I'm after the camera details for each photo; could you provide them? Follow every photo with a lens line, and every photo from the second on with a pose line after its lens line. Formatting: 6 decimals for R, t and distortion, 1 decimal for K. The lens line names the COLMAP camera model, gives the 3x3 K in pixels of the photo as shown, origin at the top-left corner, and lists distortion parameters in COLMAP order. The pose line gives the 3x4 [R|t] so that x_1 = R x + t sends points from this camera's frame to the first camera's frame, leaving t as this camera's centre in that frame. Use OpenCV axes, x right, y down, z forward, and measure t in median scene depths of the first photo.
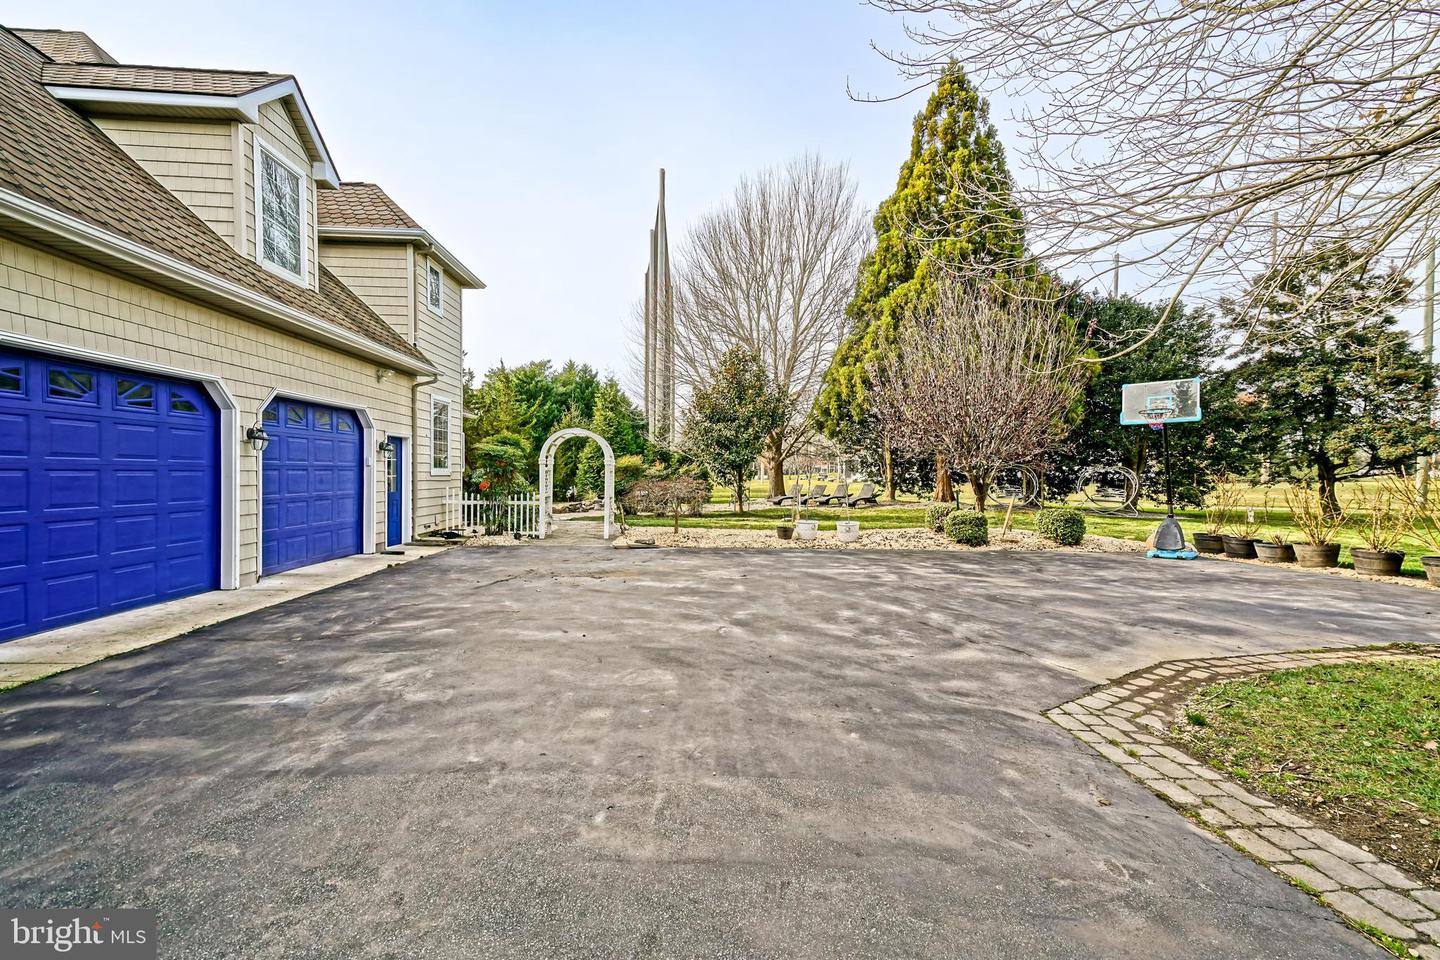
lens RADIAL K [[638.7, 0, 712.3], [0, 638.7, 479.3], [0, 0, 1]] dist [0.041831, -0.000451]
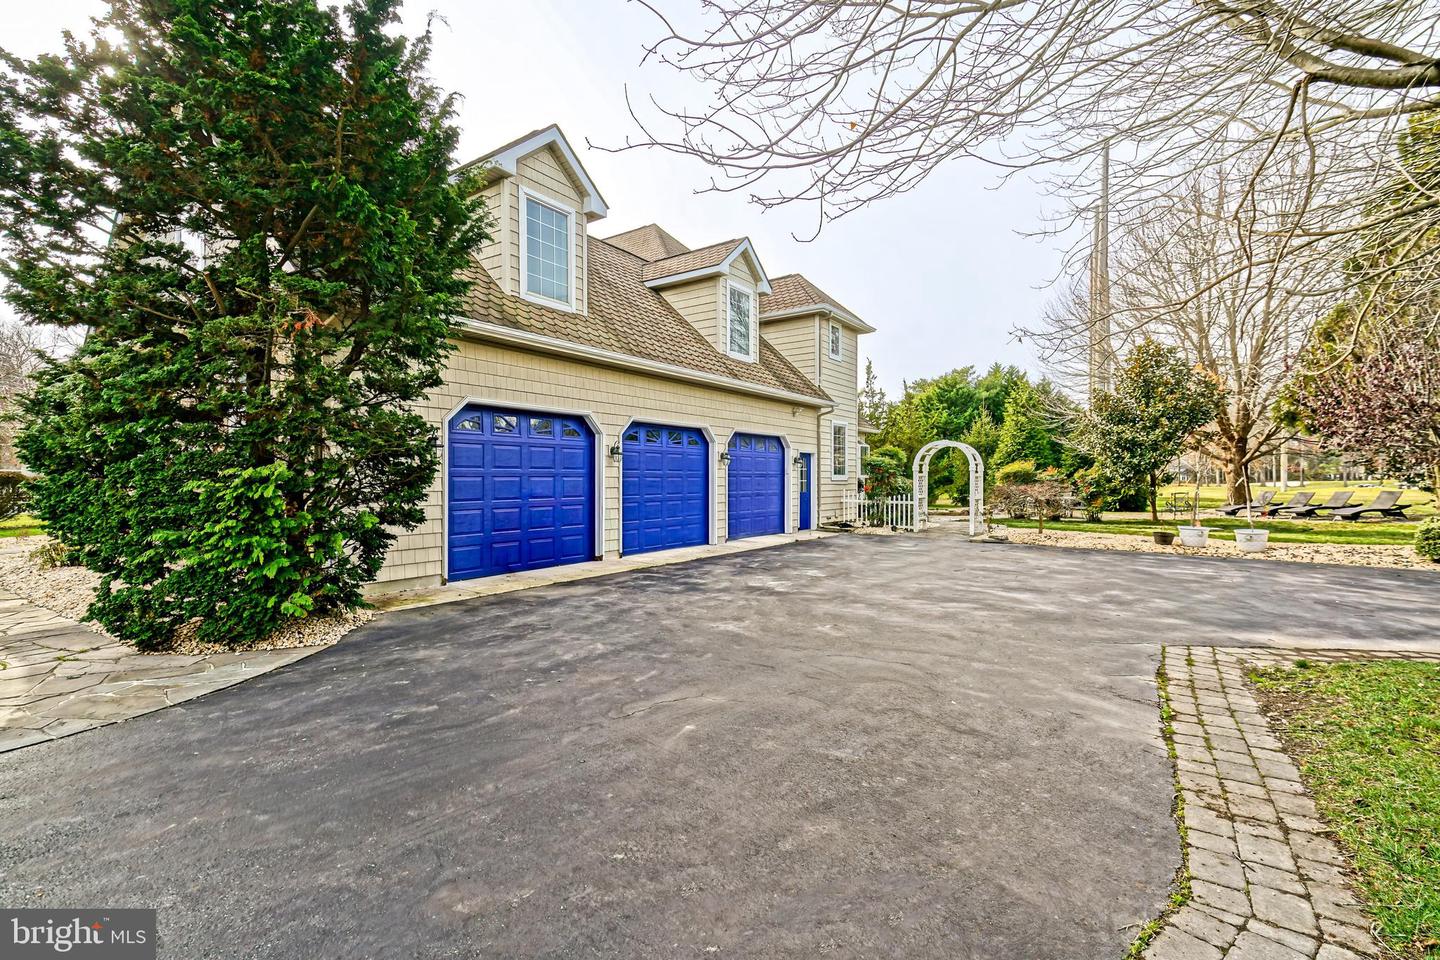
lens RADIAL K [[638.7, 0, 712.3], [0, 638.7, 479.3], [0, 0, 1]] dist [0.041831, -0.000451]
pose [[0.794442, -0.004870, -0.607320, 0.179532], [-0.001506, 0.999949, -0.009988, 0.005352], [0.607338, 0.008850, 0.794394, -0.215945]]
